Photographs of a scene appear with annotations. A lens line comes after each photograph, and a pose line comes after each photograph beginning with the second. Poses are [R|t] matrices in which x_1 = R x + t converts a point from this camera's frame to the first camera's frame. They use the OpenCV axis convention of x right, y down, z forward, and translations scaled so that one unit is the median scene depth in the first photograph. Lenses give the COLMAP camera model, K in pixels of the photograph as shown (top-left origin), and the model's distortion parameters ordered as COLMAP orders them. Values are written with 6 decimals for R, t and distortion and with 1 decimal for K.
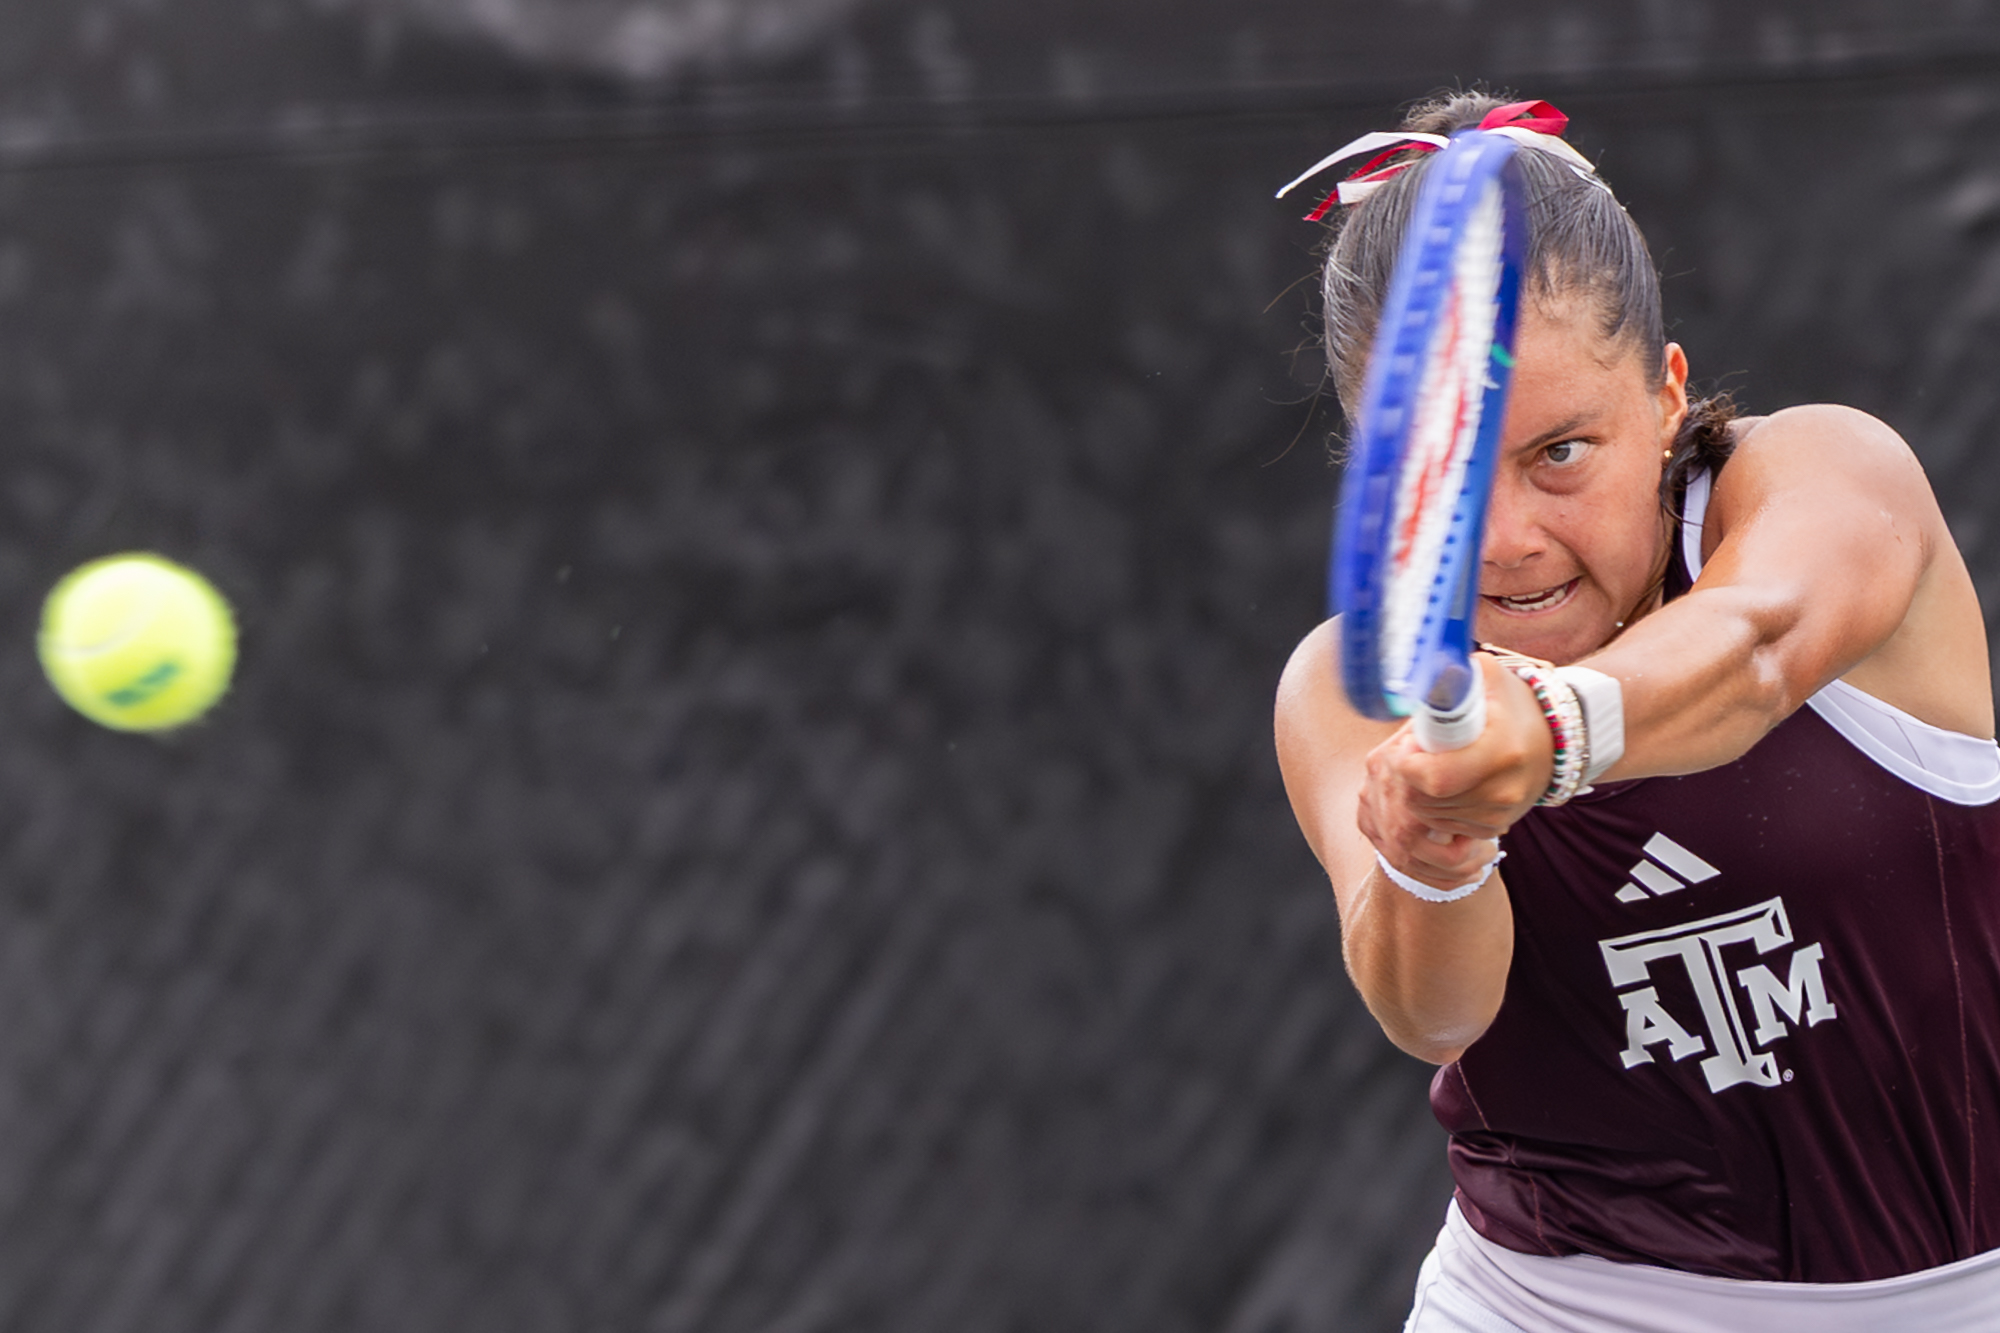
lens RADIAL K [[9240.2, 0, 1000.0], [0, 9240.2, 666.5], [0, 0, 1]] dist [-1.146797, 3.743826]
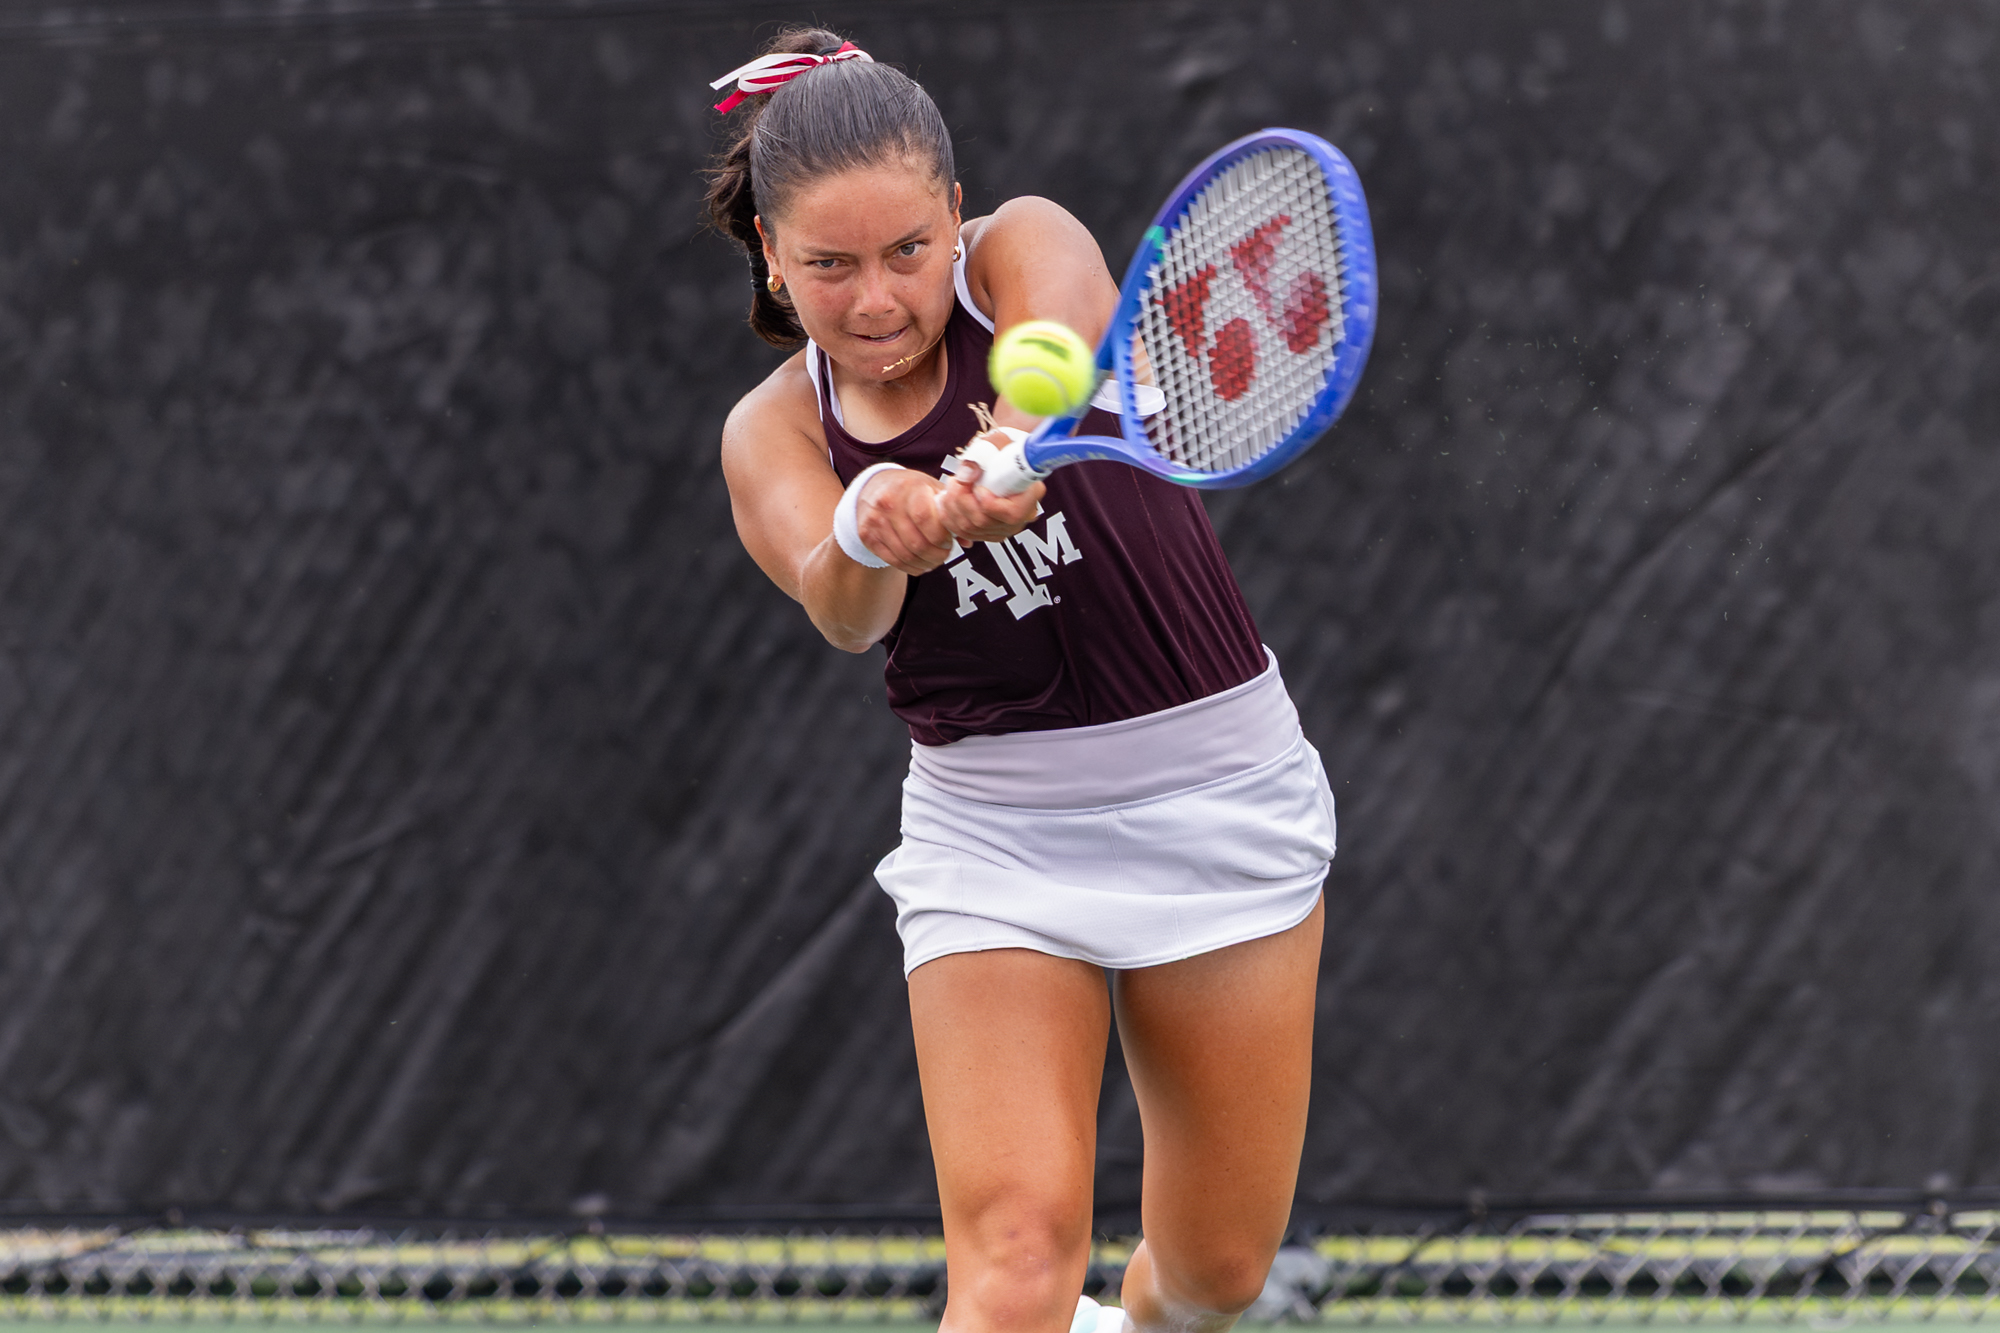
lens RADIAL K [[8748.4, 0, 1000.0], [0, 8748.4, 666.5], [0, 0, 1]] dist [-0.574088, -7.164701]
pose [[0.996963, 0.001410, 0.077869, -0.032744], [-0.003888, 0.999490, 0.031684, 0.000302], [-0.077785, -0.031891, 0.996460, -0.403544]]
